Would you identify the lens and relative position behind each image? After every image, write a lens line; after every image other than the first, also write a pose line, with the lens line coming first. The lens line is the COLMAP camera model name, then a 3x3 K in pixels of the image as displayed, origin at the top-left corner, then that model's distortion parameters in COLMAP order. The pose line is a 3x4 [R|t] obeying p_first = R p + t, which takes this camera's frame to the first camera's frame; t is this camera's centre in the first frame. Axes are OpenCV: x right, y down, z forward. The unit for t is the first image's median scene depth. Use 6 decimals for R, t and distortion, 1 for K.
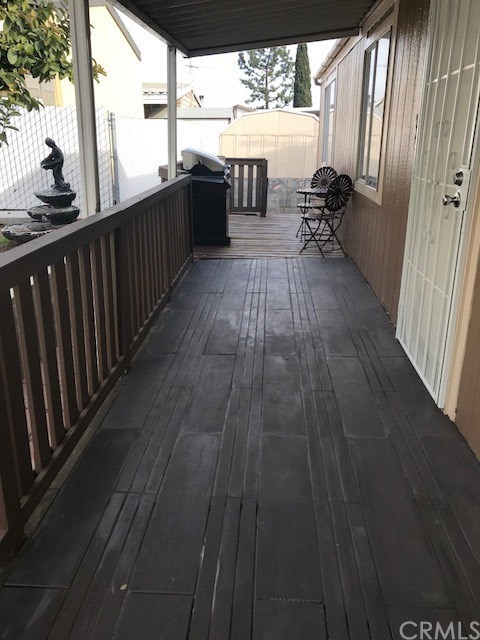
lens RADIAL K [[525.5, 0, 240.0], [0, 525.5, 320.0], [0, 0, 1]] dist [-0.007884, 0.004487]
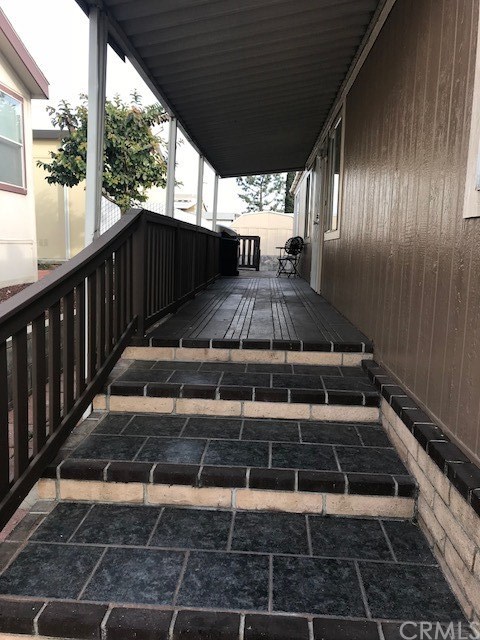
lens RADIAL K [[532.4, 0, 240.0], [0, 532.4, 320.0], [0, 0, 1]] dist [0.087139, -0.093942]
pose [[0.999727, 0.019964, 0.012143, -0.004216], [-0.017148, 0.979825, -0.199121, 0.046319], [-0.015873, 0.198859, 0.979900, -0.095915]]
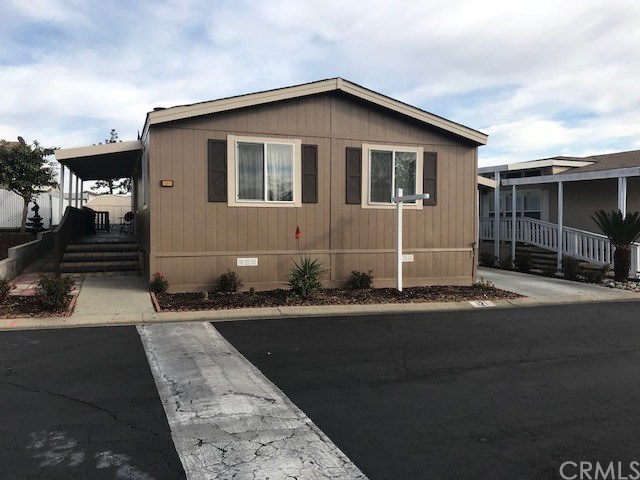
lens RADIAL K [[532.4, 0, 320.0], [0, 532.4, 240.0], [0, 0, 1]] dist [0.087139, -0.093942]
pose [[0.915249, -0.013798, 0.402652, -0.011664], [0.132366, 0.954233, -0.268175, 0.116785], [-0.380523, 0.298745, 0.875188, -0.291903]]
